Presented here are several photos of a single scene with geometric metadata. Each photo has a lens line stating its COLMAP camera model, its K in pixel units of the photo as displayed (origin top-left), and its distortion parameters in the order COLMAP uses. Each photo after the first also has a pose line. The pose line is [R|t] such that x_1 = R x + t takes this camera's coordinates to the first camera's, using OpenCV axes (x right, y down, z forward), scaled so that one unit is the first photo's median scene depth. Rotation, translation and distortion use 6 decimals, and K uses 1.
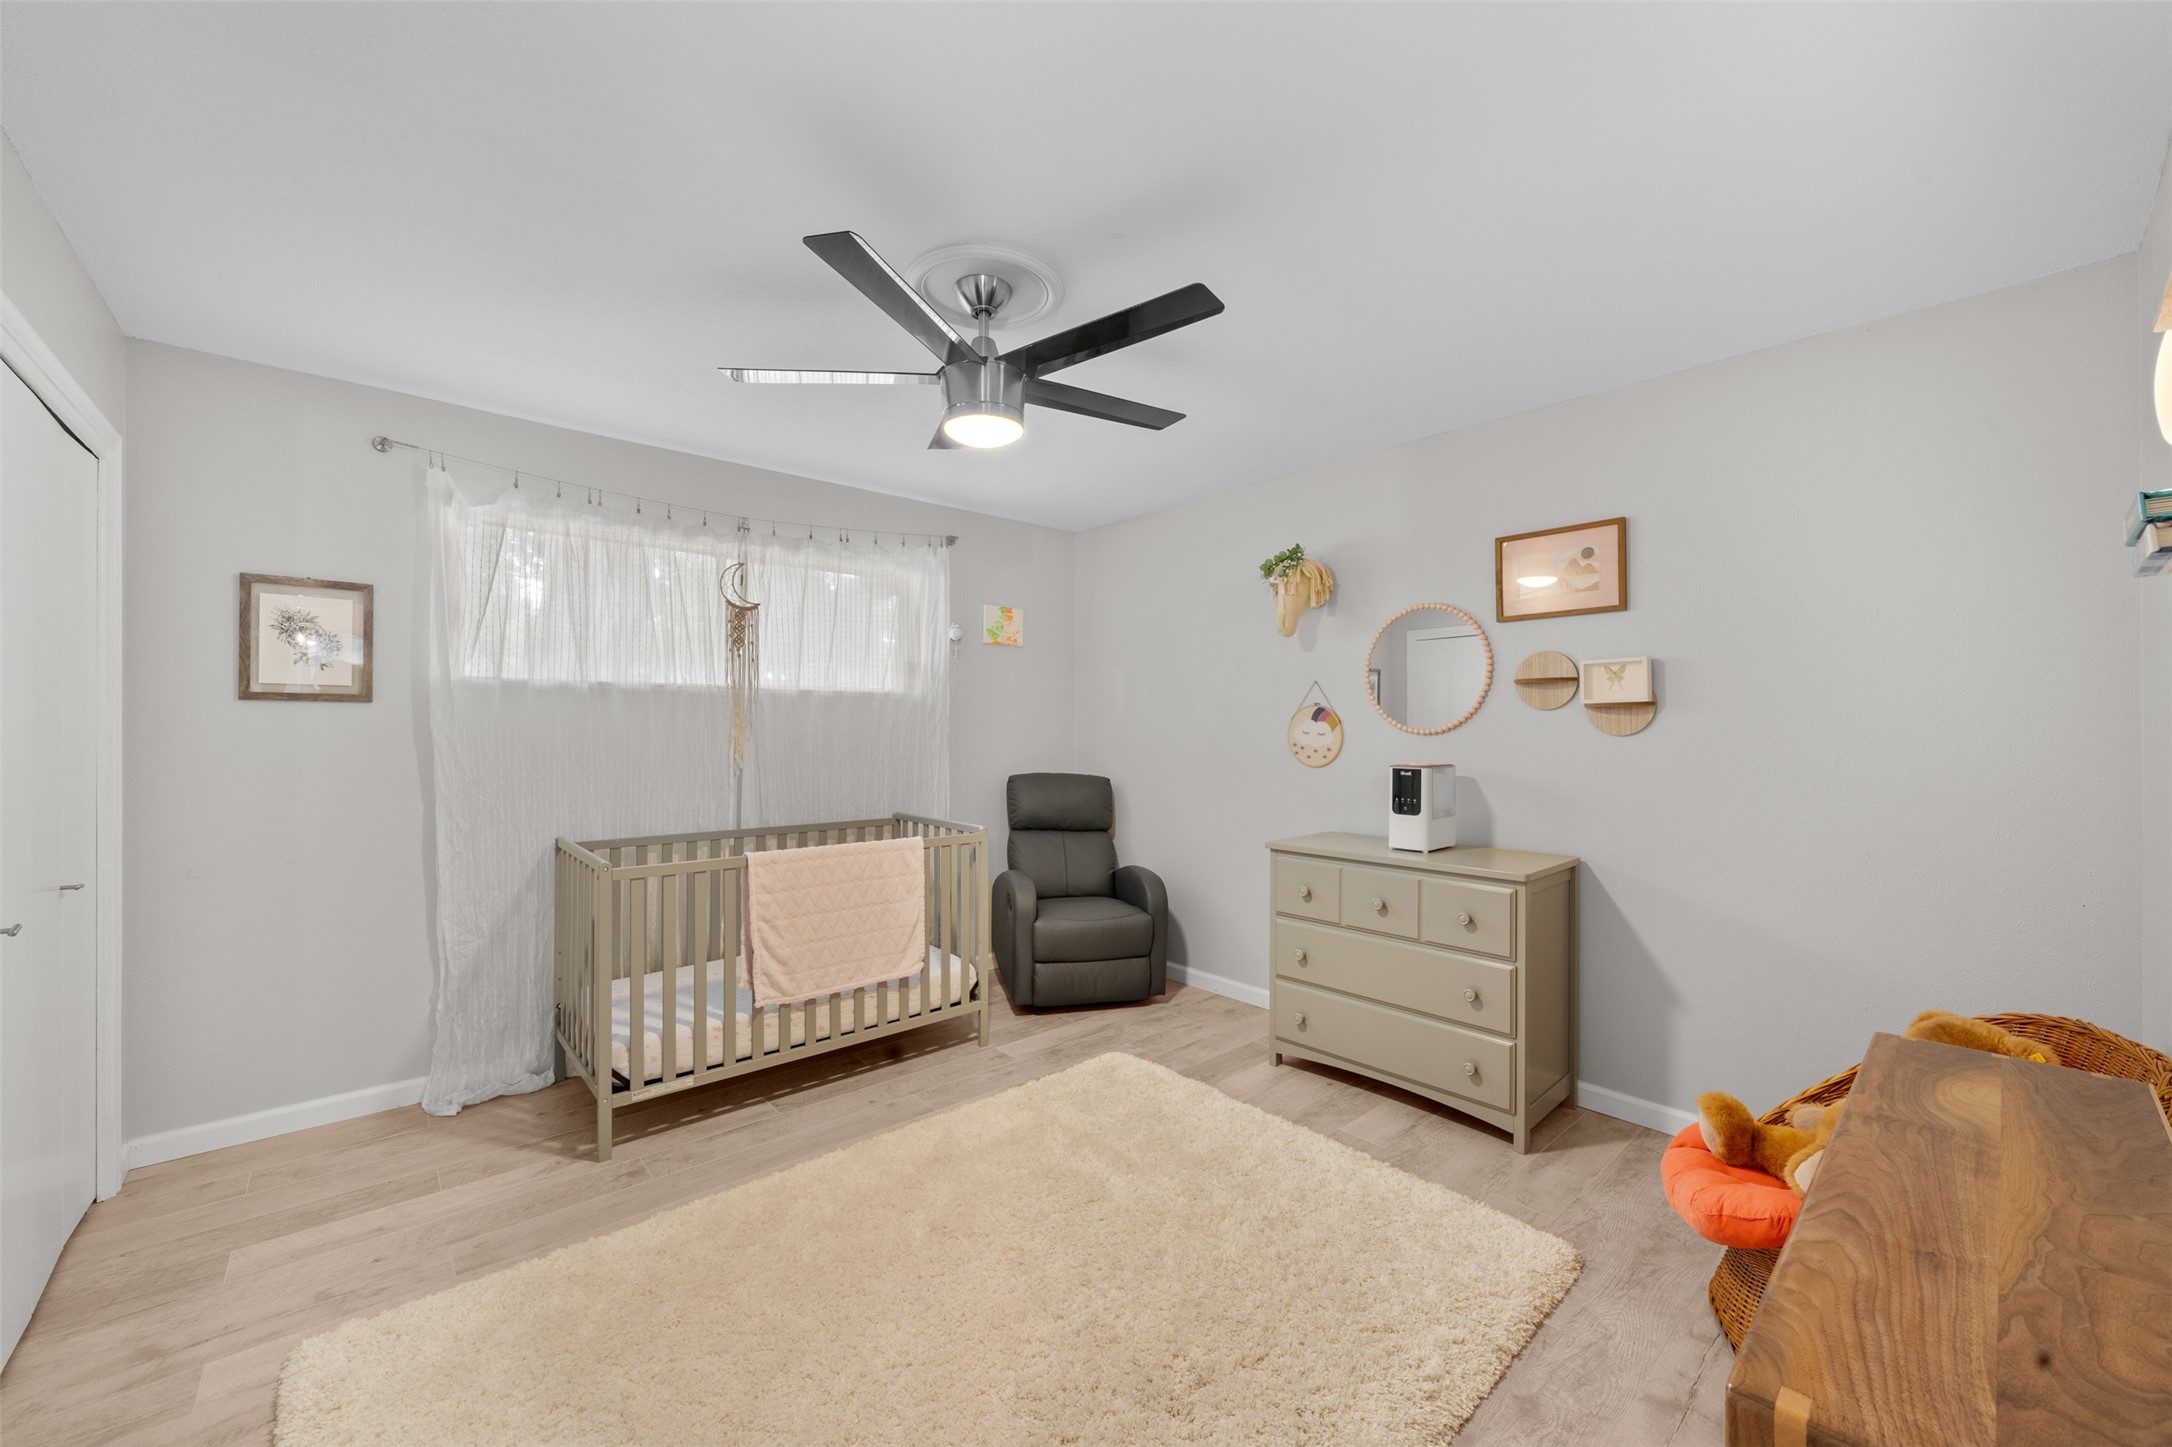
lens RADIAL K [[867.9, 0, 1082.4], [0, 867.9, 725.6], [0, 0, 1]] dist [0.000832, -0.000048]
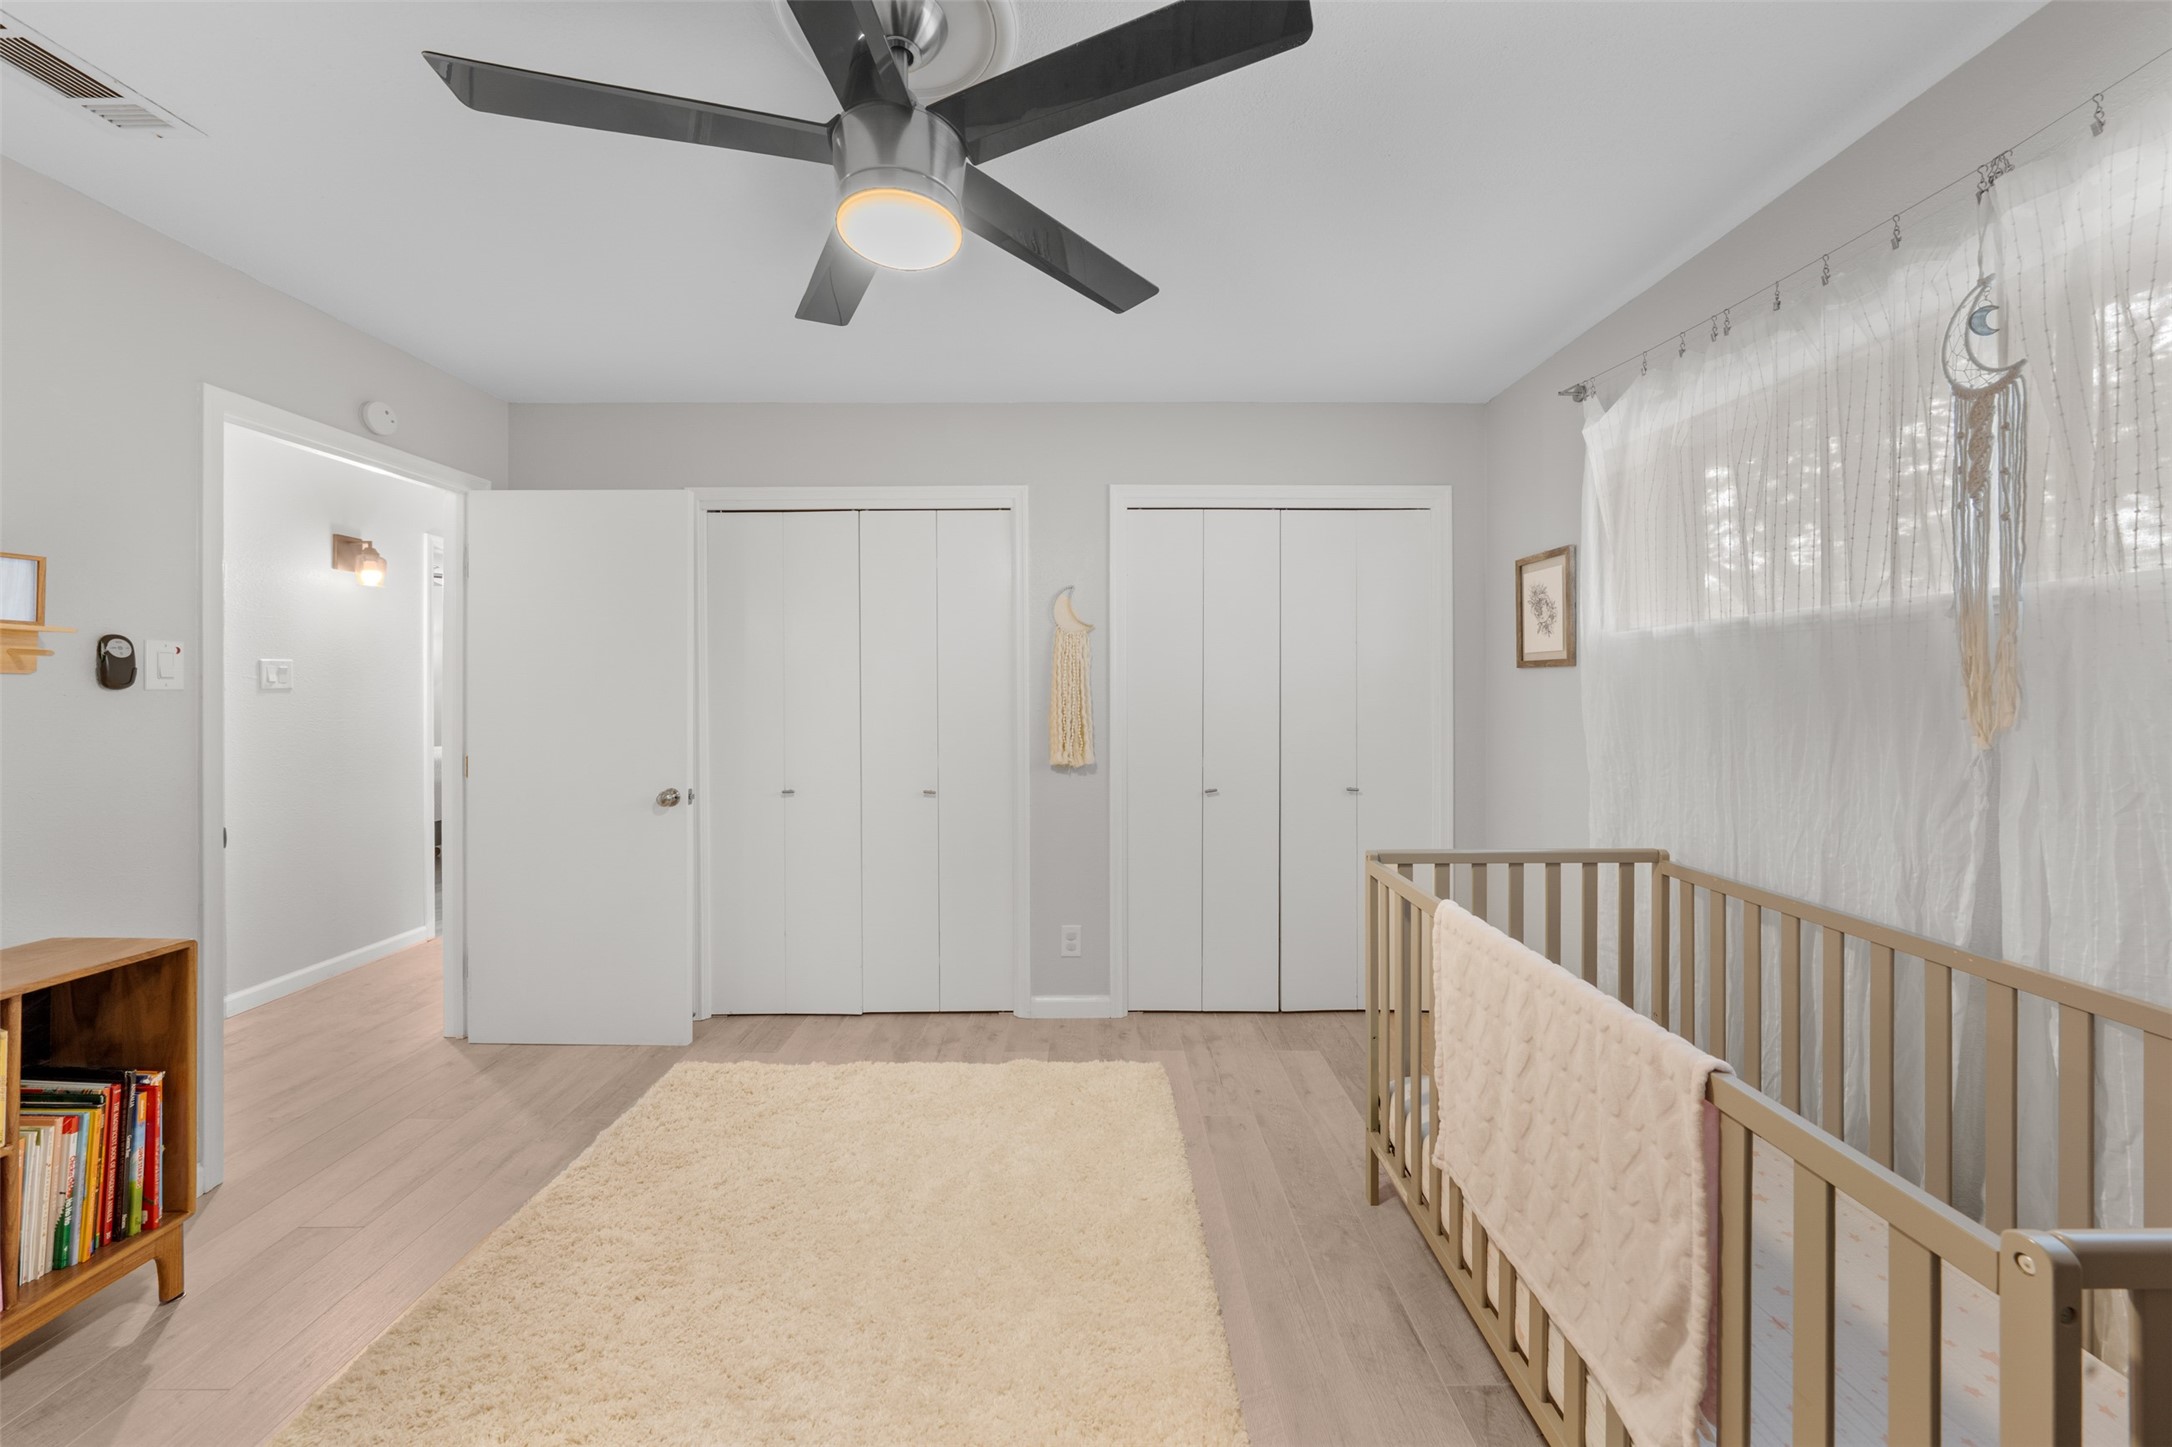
lens RADIAL K [[747.5, 0, 1078.6], [0, 747.5, 690.5], [0, 0, 1]] dist [0.000987, 0.000040]
pose [[-0.664683, 0.000724, -0.747125, 0.217303], [0.001544, 0.999999, -0.000405, -0.000119], [0.747124, -0.001422, -0.664683, 1.478532]]
